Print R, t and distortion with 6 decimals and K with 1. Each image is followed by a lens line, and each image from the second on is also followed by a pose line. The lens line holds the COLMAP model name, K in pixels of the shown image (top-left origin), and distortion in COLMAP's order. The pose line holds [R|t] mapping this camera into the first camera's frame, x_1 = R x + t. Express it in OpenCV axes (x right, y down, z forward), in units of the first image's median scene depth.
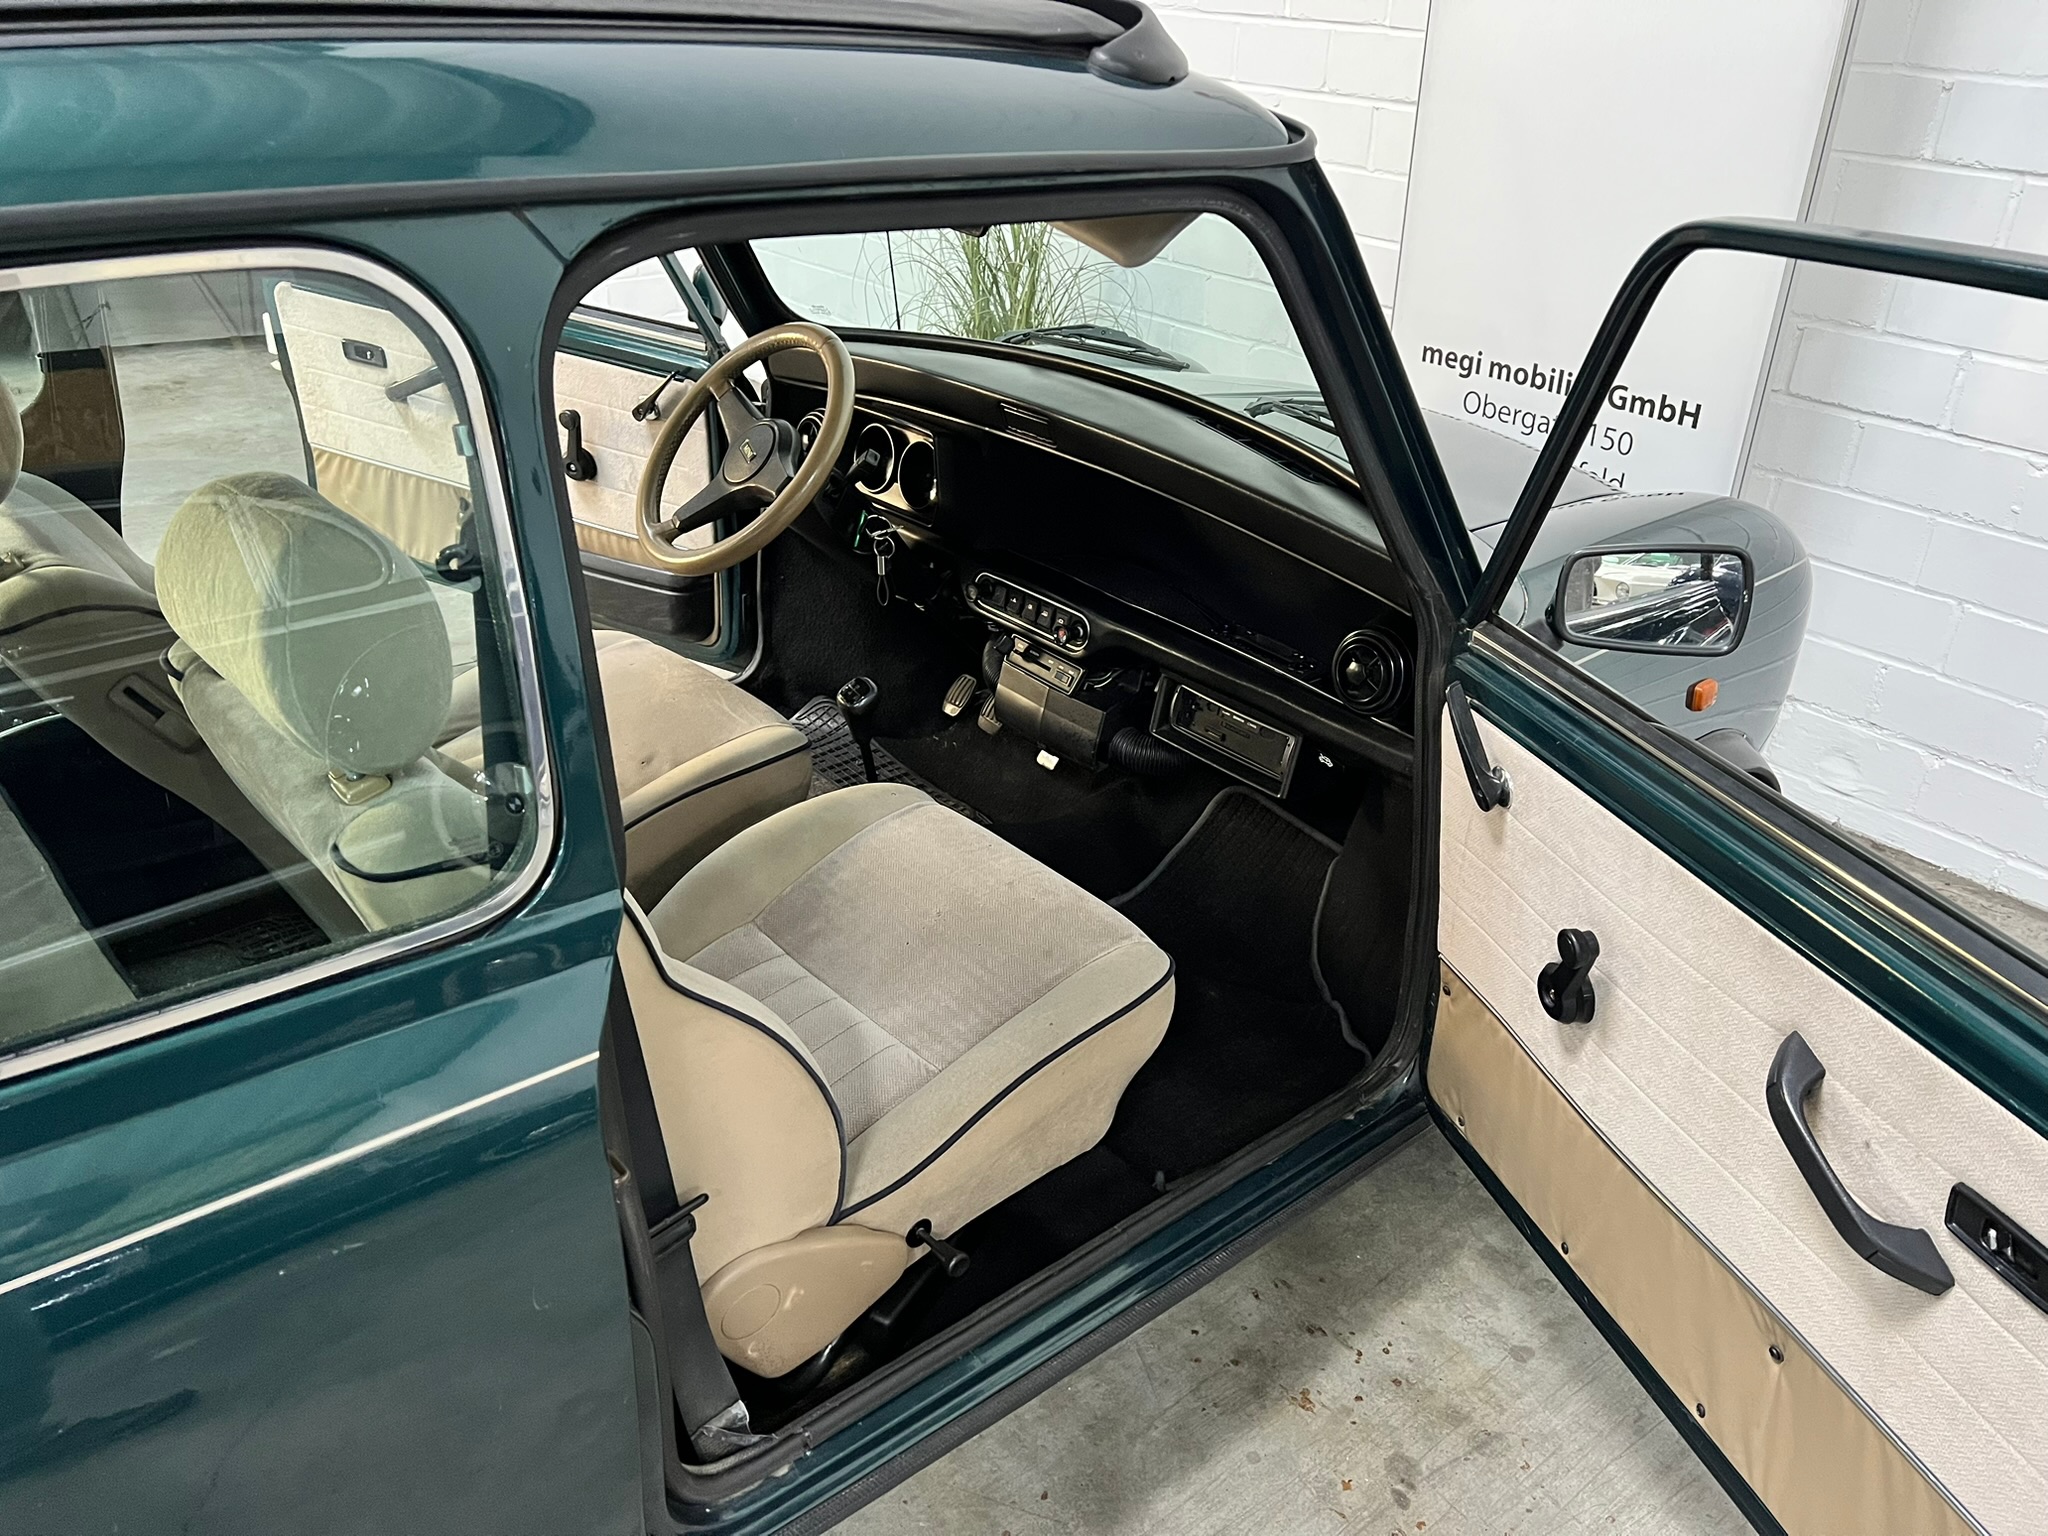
lens RADIAL K [[1549.1, 0, 1027.8], [0, 1549.1, 784.3], [0, 0, 1]] dist [0.053543, -0.050095]
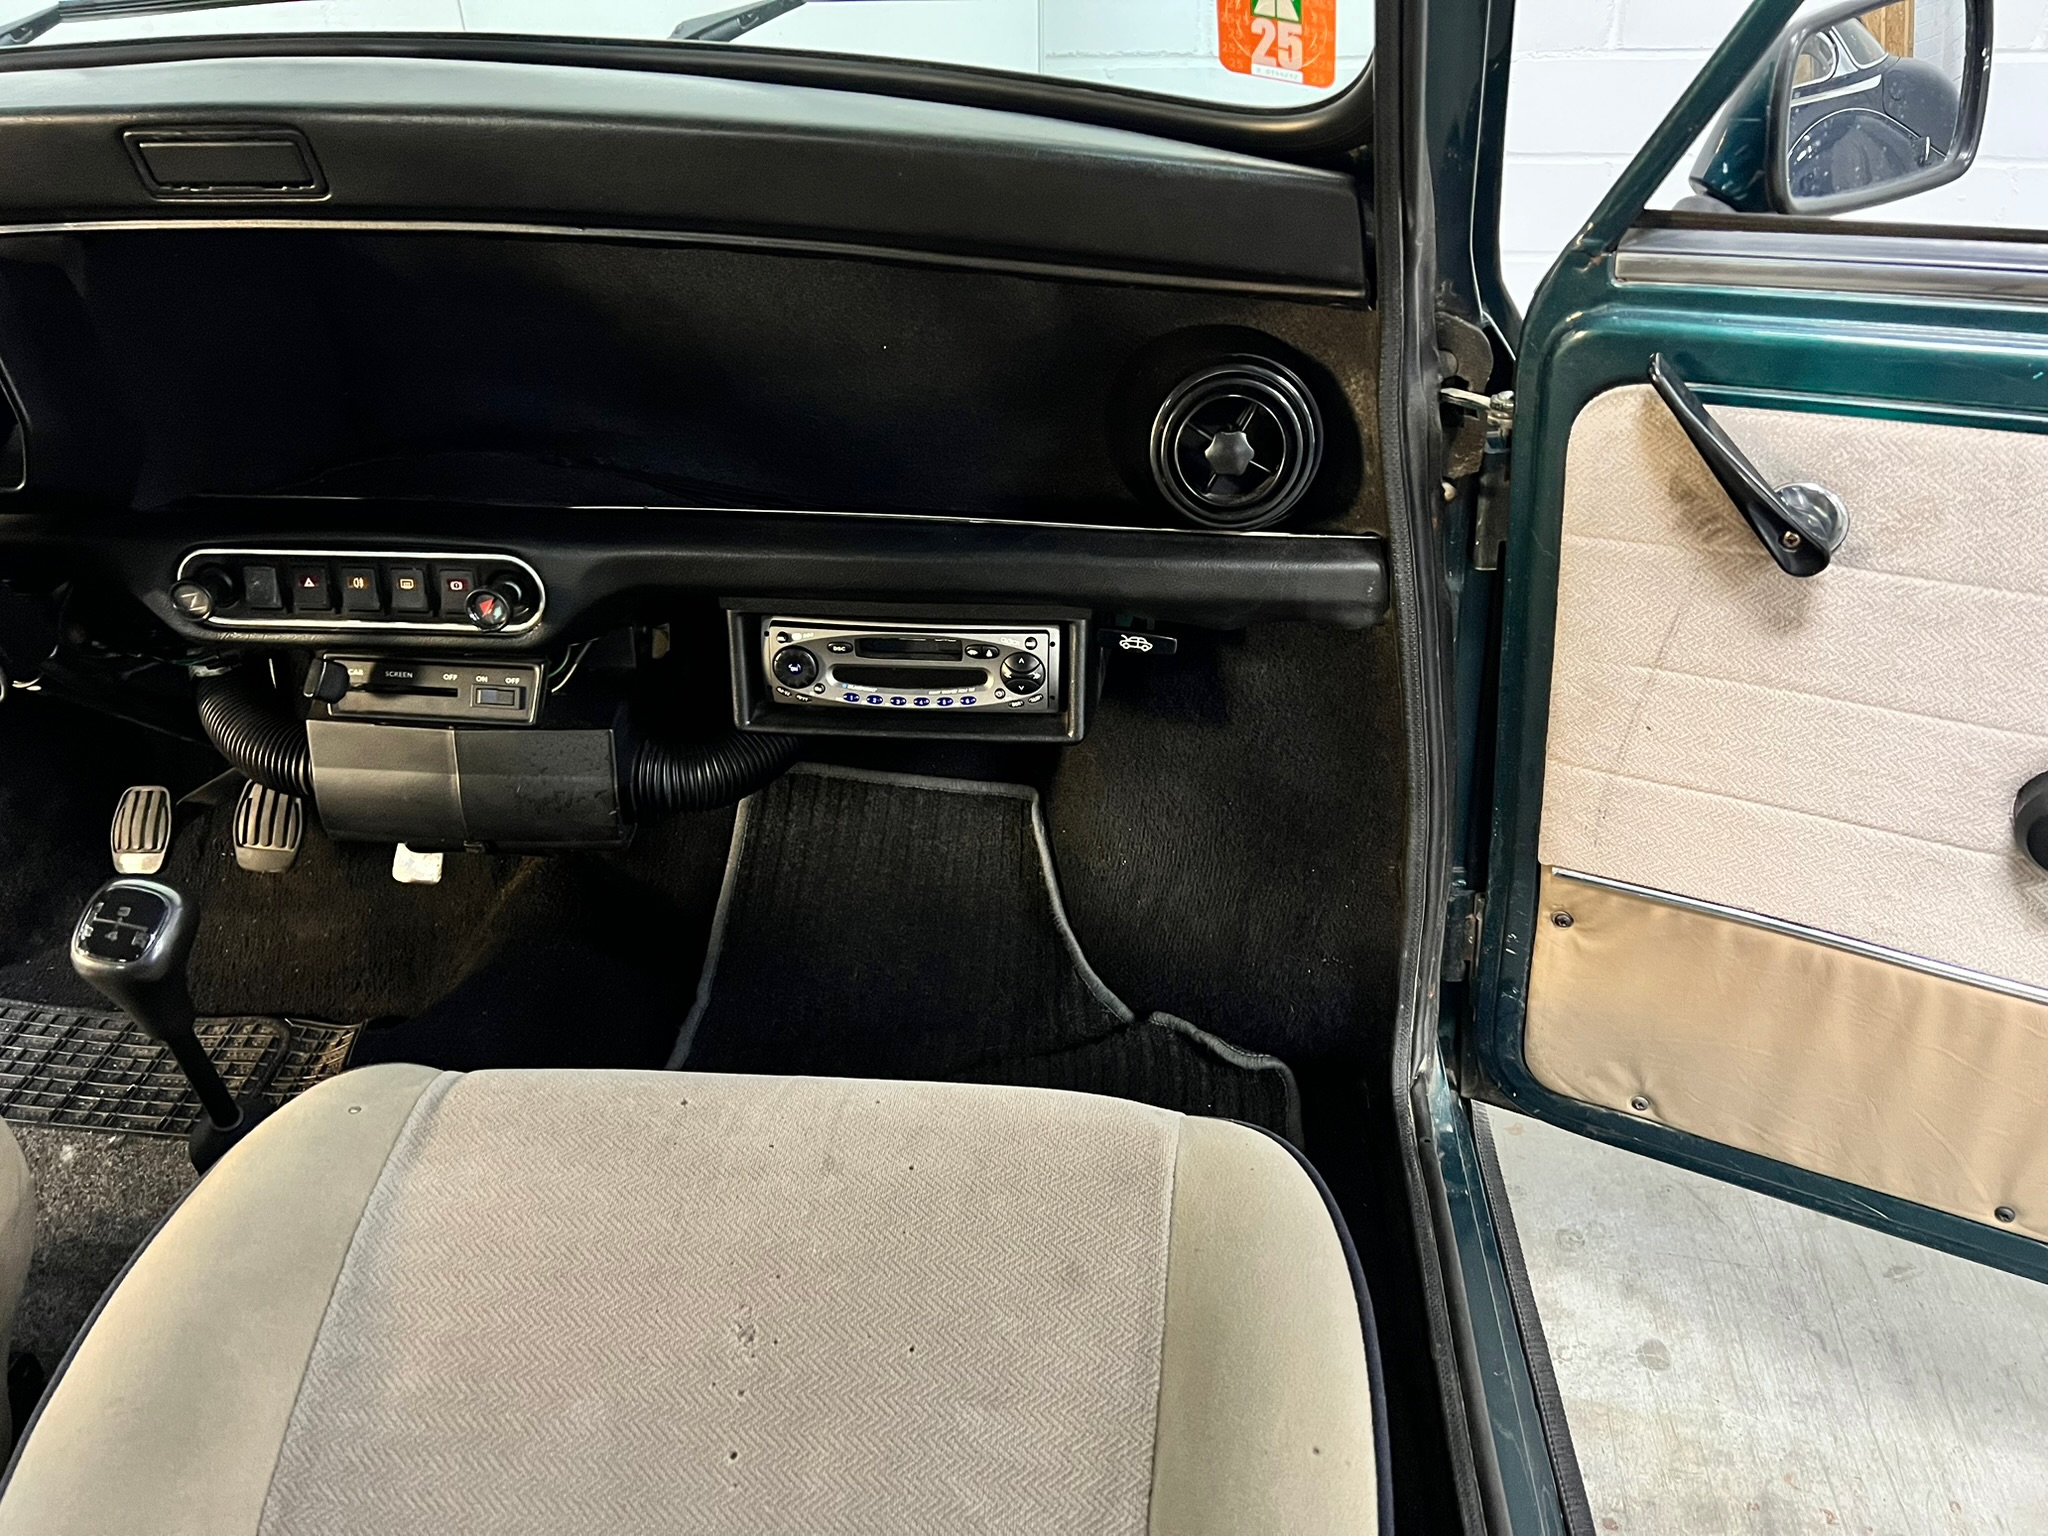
lens RADIAL K [[1549.1, 0, 1020.3], [0, 1549.1, 765.8], [0, 0, 1]] dist [0.053543, -0.050095]
pose [[0.719612, -0.399234, 0.568129, -0.116178], [0.363684, 0.913687, 0.181410, -0.063292], [-0.591517, 0.076075, 0.802695, 0.419511]]
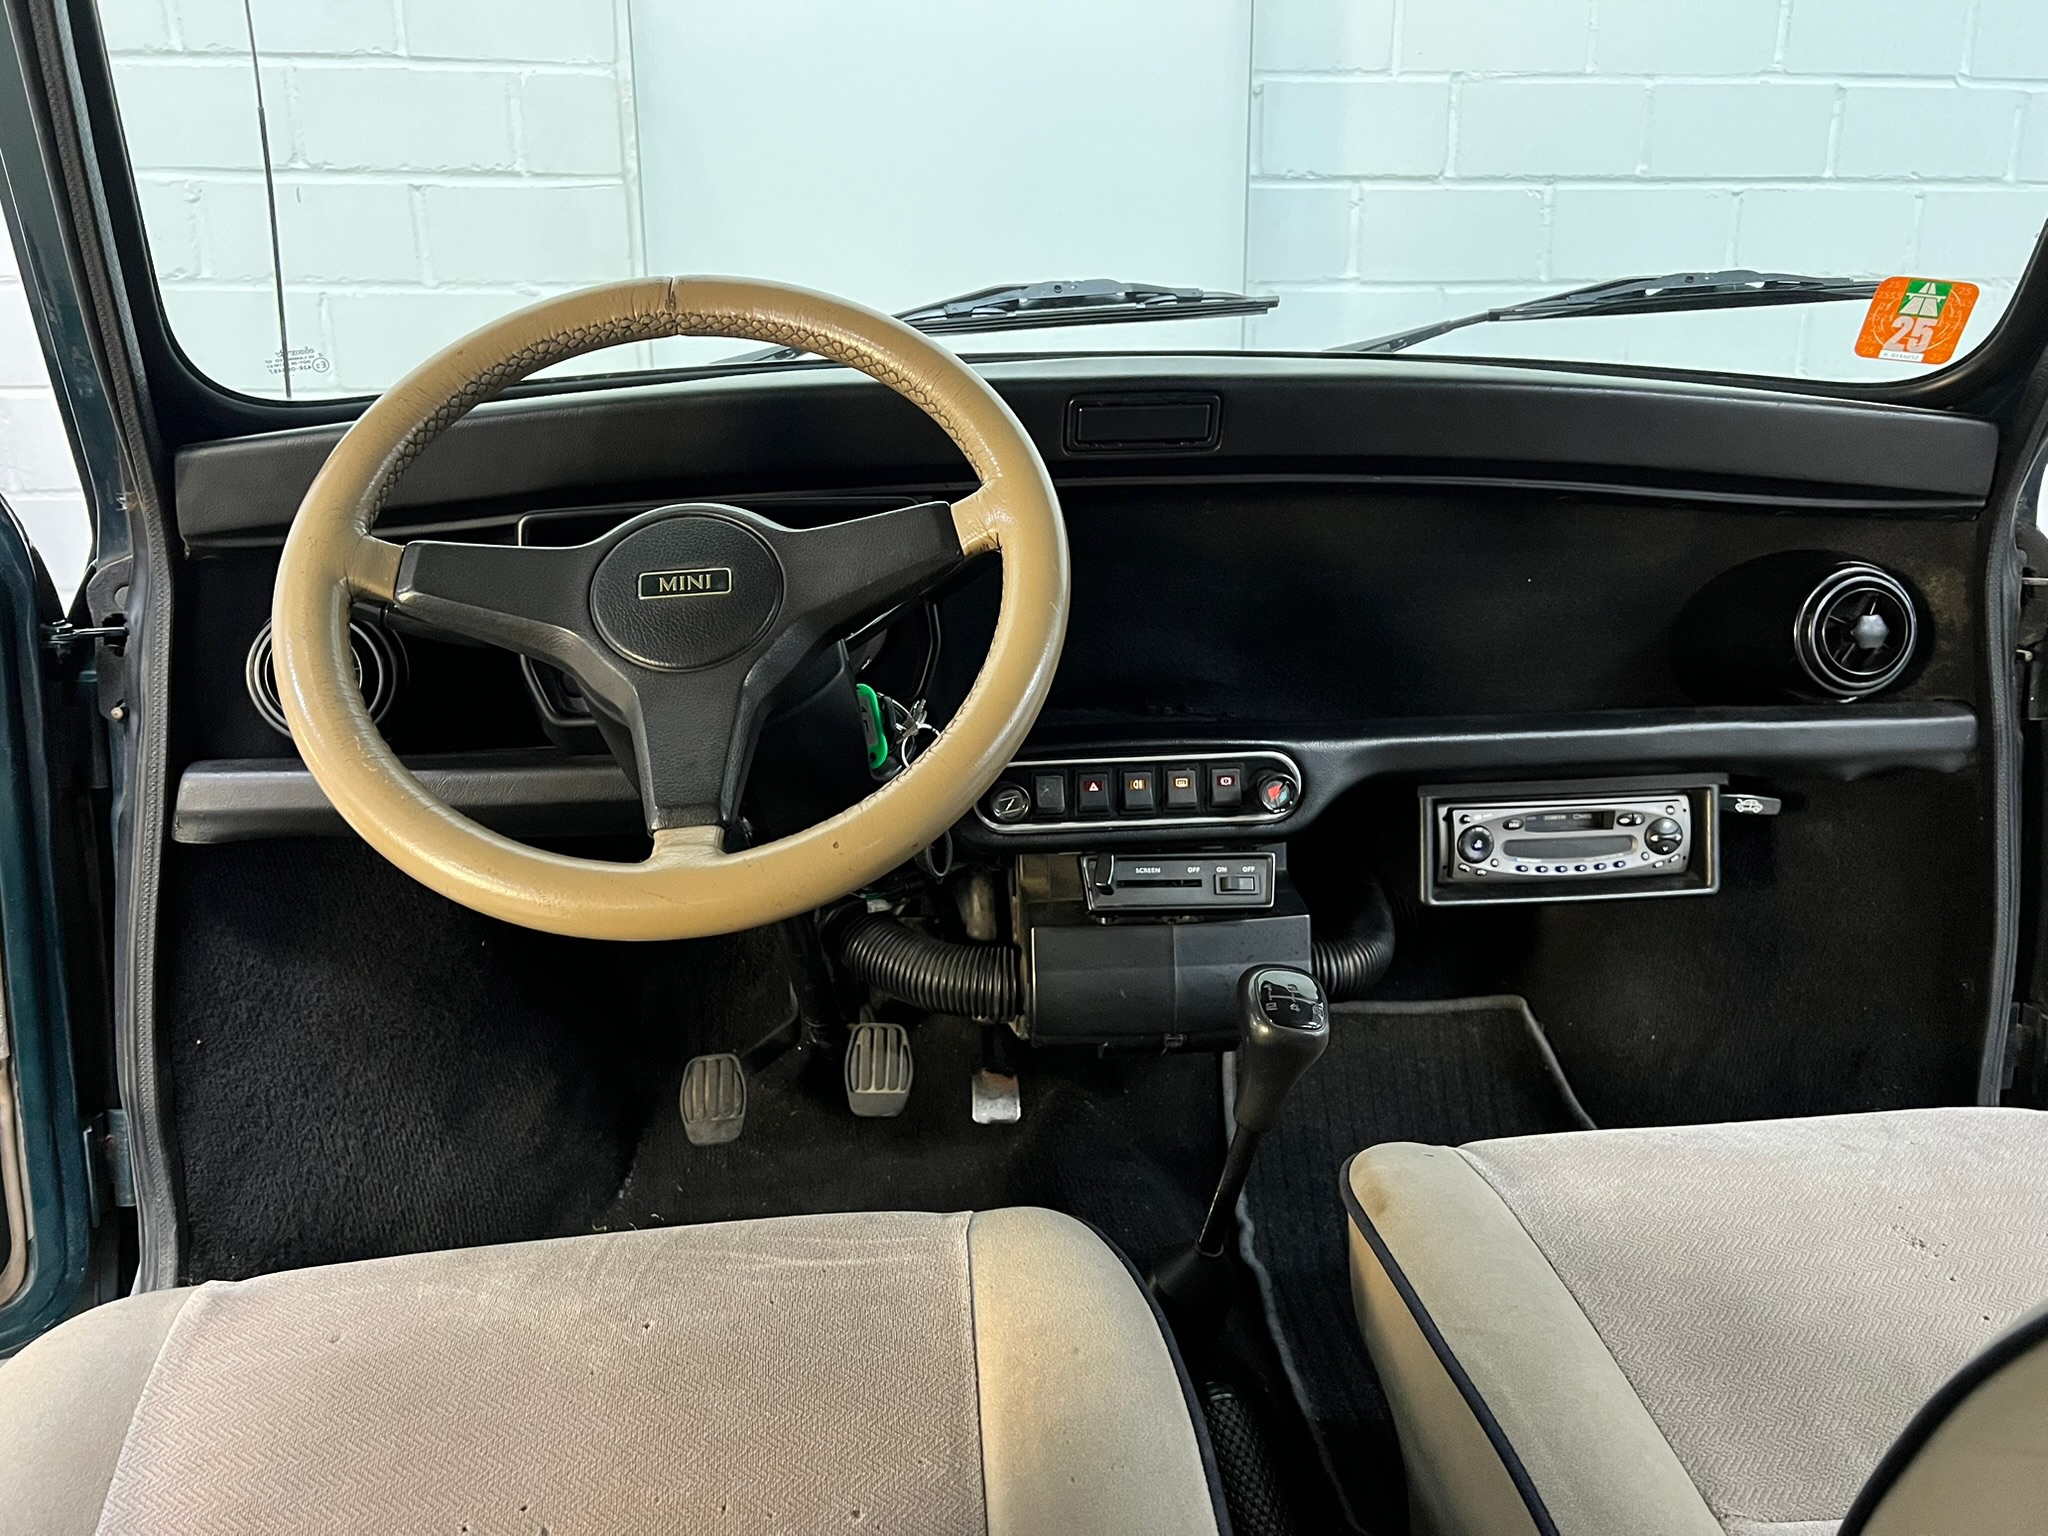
lens RADIAL K [[1549.1, 0, 1029.2], [0, 1549.1, 753.6], [0, 0, 1]] dist [0.053543, -0.050095]
pose [[0.571967, -0.247085, 0.782179, -0.350219], [0.413926, 0.910184, -0.015161, -0.107328], [-0.708180, 0.332436, 0.622870, 0.565981]]
